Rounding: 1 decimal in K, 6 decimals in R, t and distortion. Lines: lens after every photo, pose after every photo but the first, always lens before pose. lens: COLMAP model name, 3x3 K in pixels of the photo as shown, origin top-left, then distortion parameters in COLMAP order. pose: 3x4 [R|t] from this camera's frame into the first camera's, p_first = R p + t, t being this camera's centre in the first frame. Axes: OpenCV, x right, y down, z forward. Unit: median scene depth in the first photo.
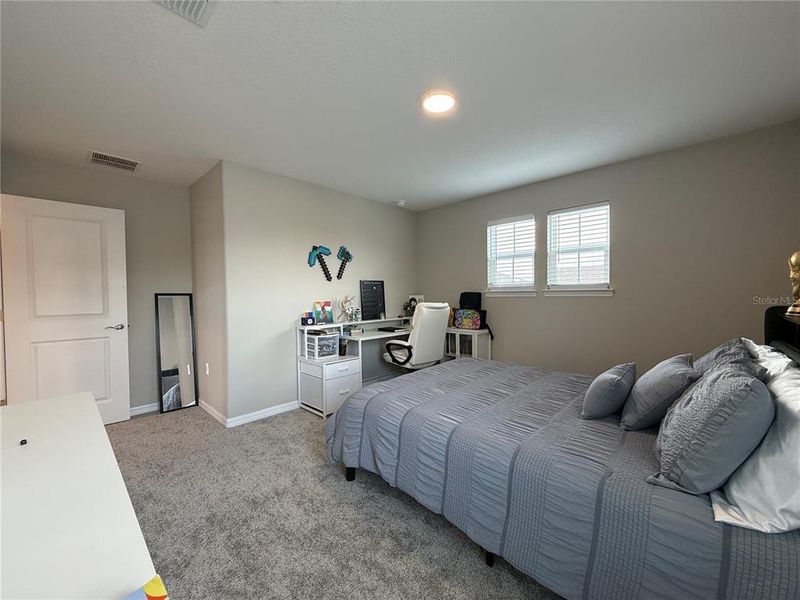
lens RADIAL K [[327.7, 0, 400.0], [0, 327.7, 300.0], [0, 0, 1]] dist [-0.000014, -0.000032]
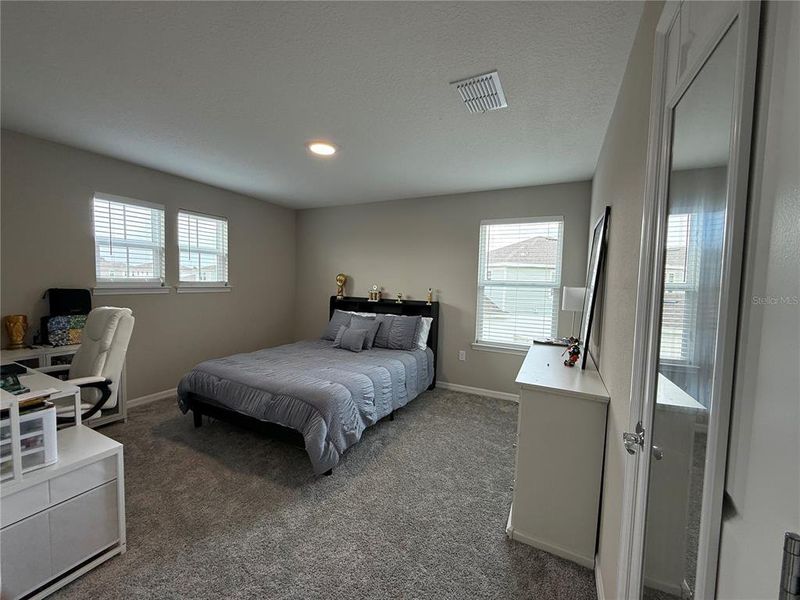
lens RADIAL K [[319.2, 0, 400.0], [0, 319.2, 300.0], [0, 0, 1]] dist [0.000202, 0.000103]
pose [[-0.313964, -0.057352, 0.947701, -0.720380], [-0.007610, 0.998294, 0.057893, -0.052409], [-0.949405, 0.010965, -0.313864, 0.671821]]
